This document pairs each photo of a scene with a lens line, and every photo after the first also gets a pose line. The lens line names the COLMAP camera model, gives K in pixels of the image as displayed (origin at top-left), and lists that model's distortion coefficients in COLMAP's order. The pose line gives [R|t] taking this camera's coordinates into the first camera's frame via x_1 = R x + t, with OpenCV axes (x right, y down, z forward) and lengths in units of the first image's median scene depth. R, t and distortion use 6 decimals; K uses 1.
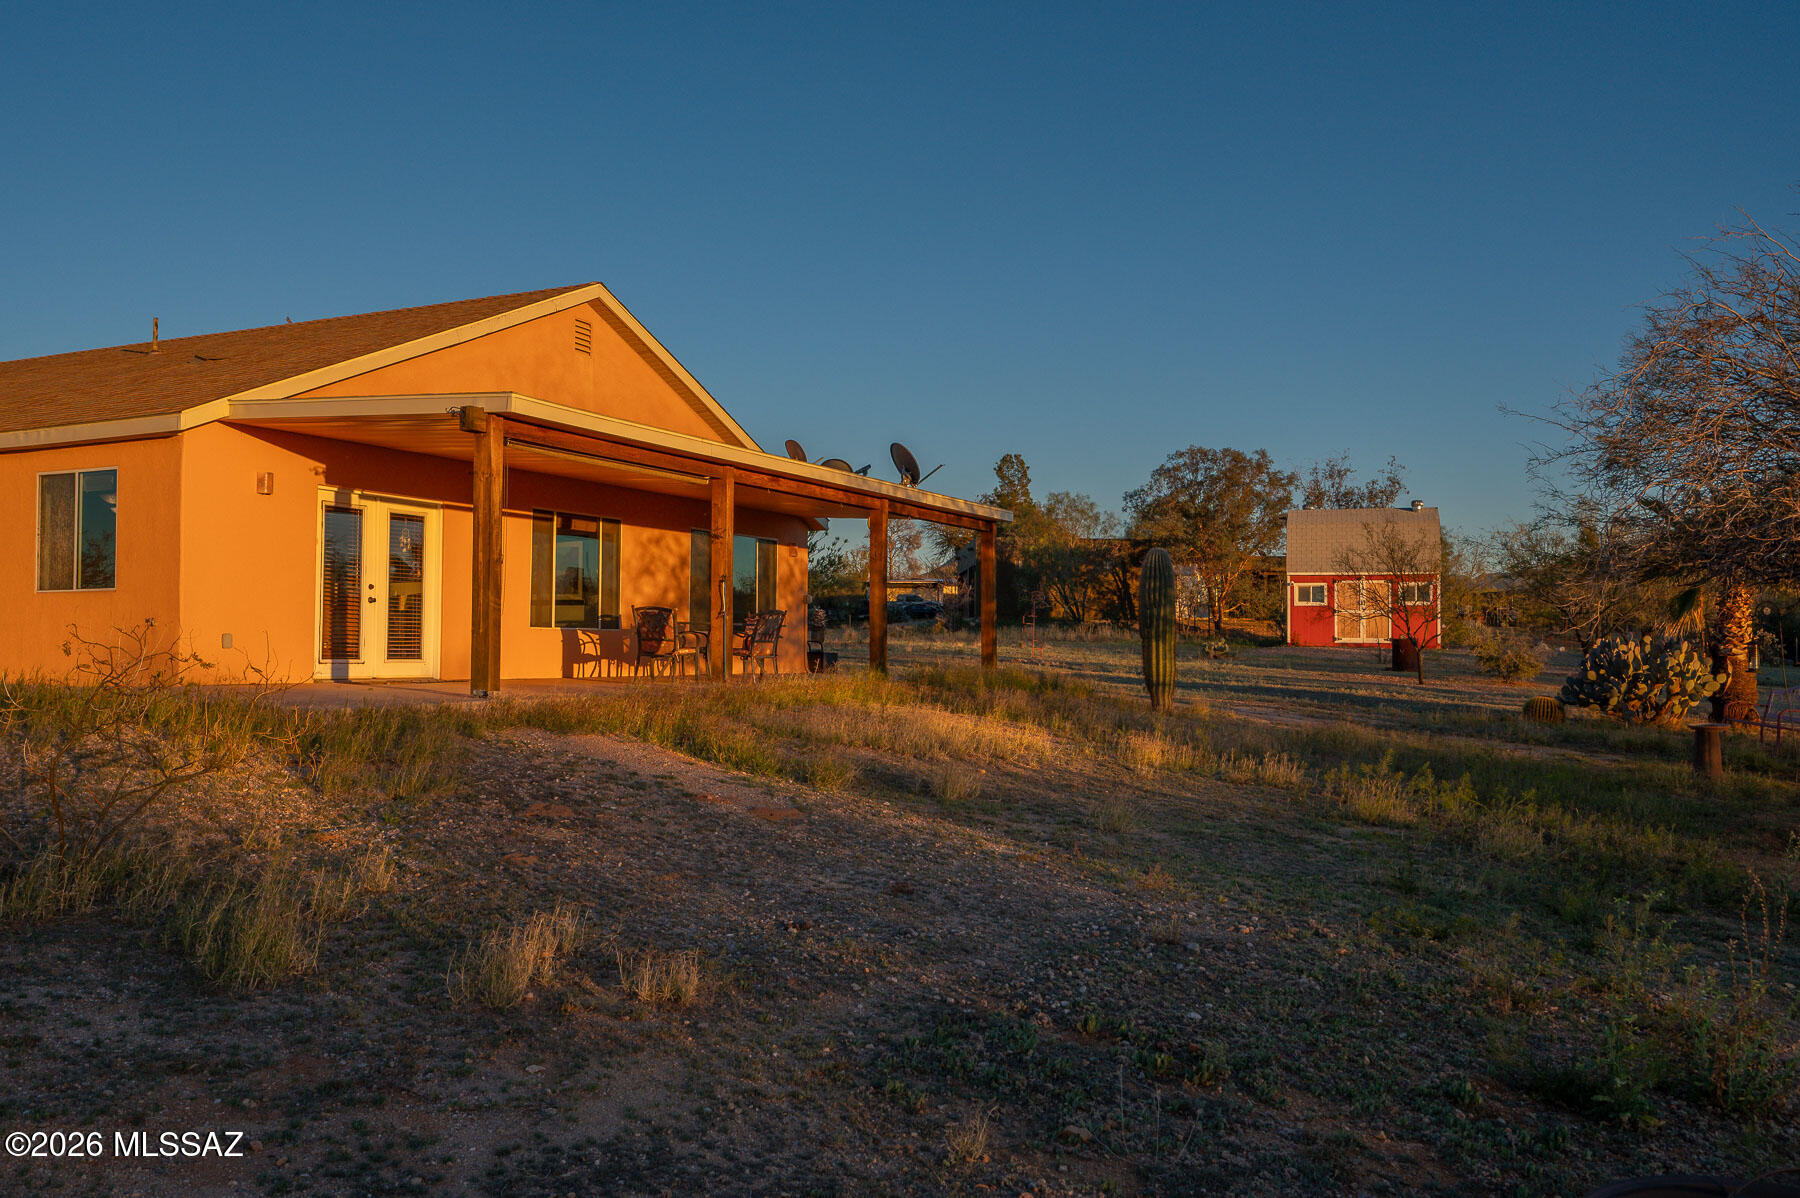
lens RADIAL K [[1476.2, 0, 899.5], [0, 1476.2, 601.4], [0, 0, 1]] dist [0.001320, 0.000374]
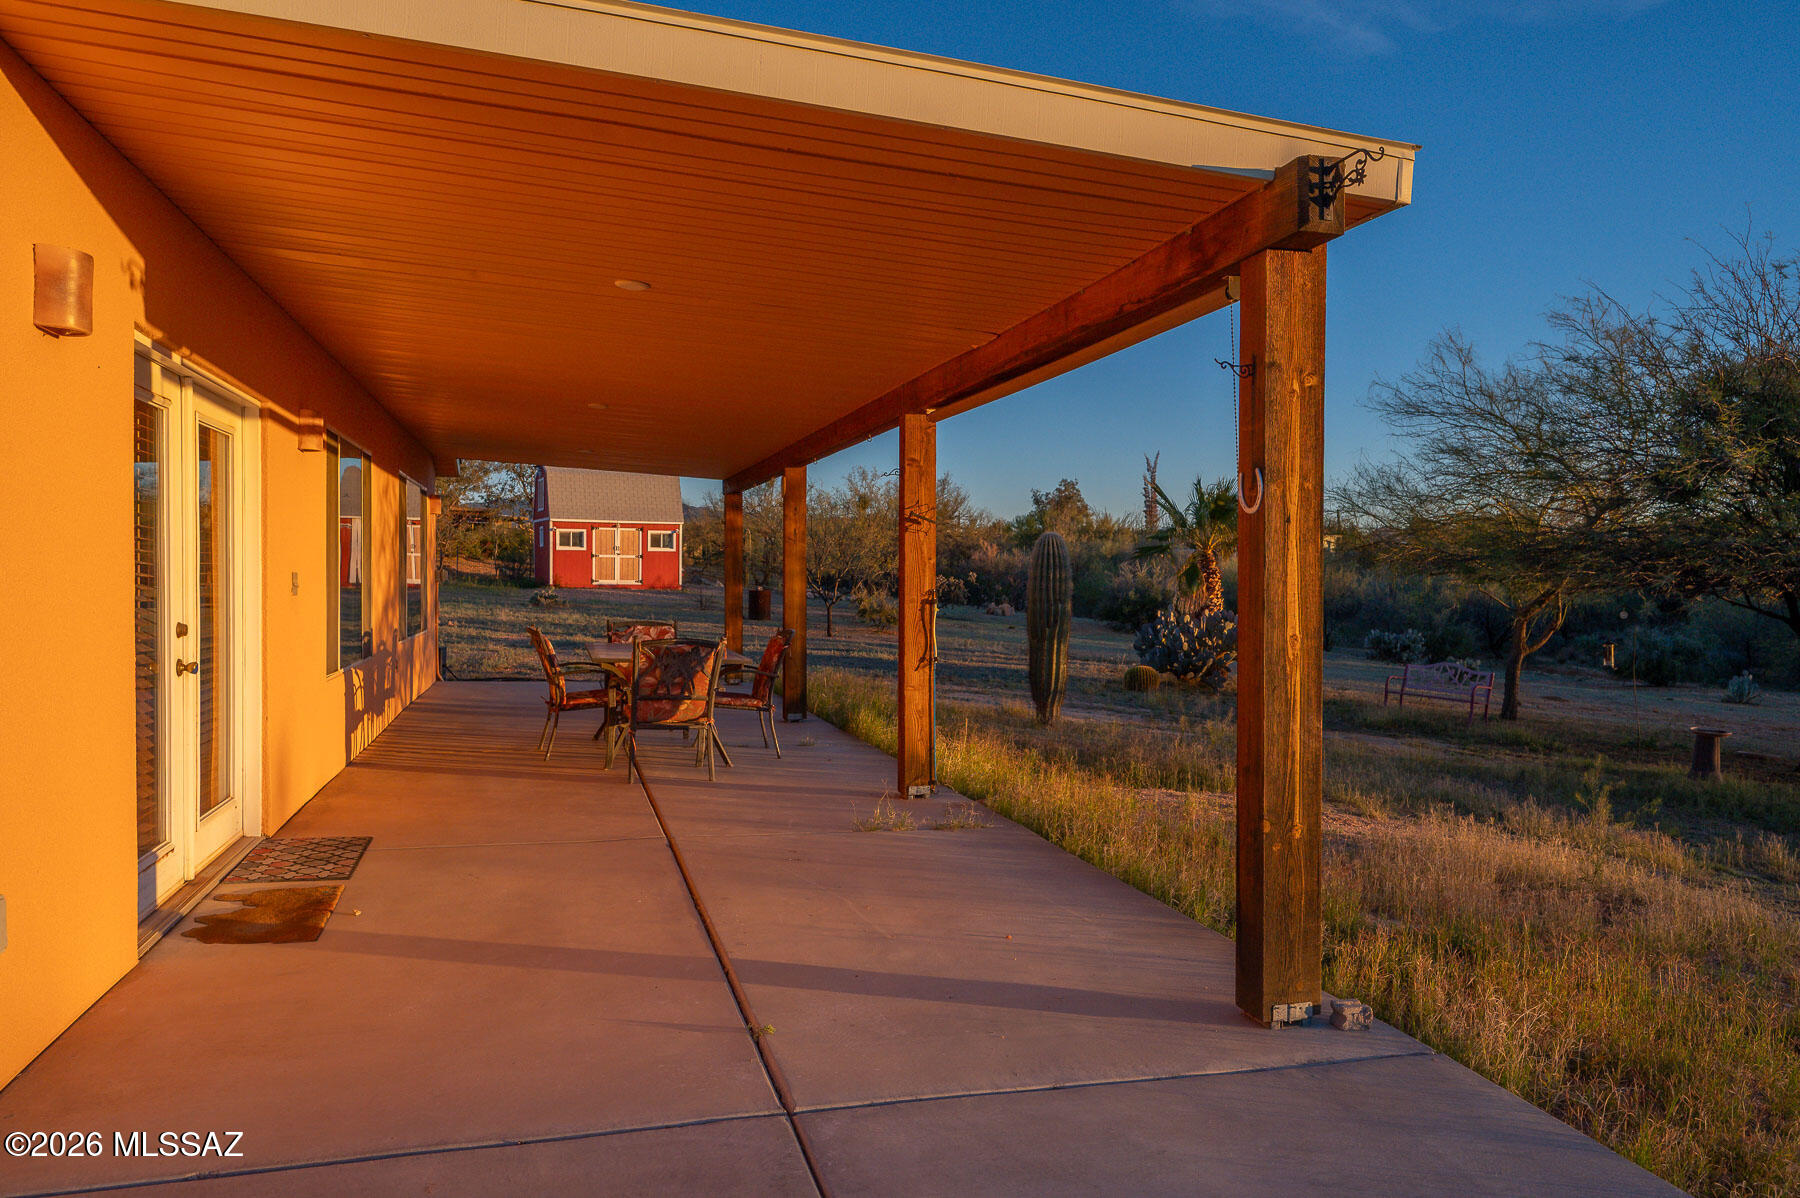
lens RADIAL K [[1192.1, 0, 900.1], [0, 1192.1, 590.5], [0, 0, 1]] dist [-0.001292, -0.000413]
pose [[0.747840, -0.010087, 0.663803, -0.119853], [-0.023946, 0.998824, 0.042155, -0.010179], [-0.663447, -0.047421, 0.746719, 0.192937]]
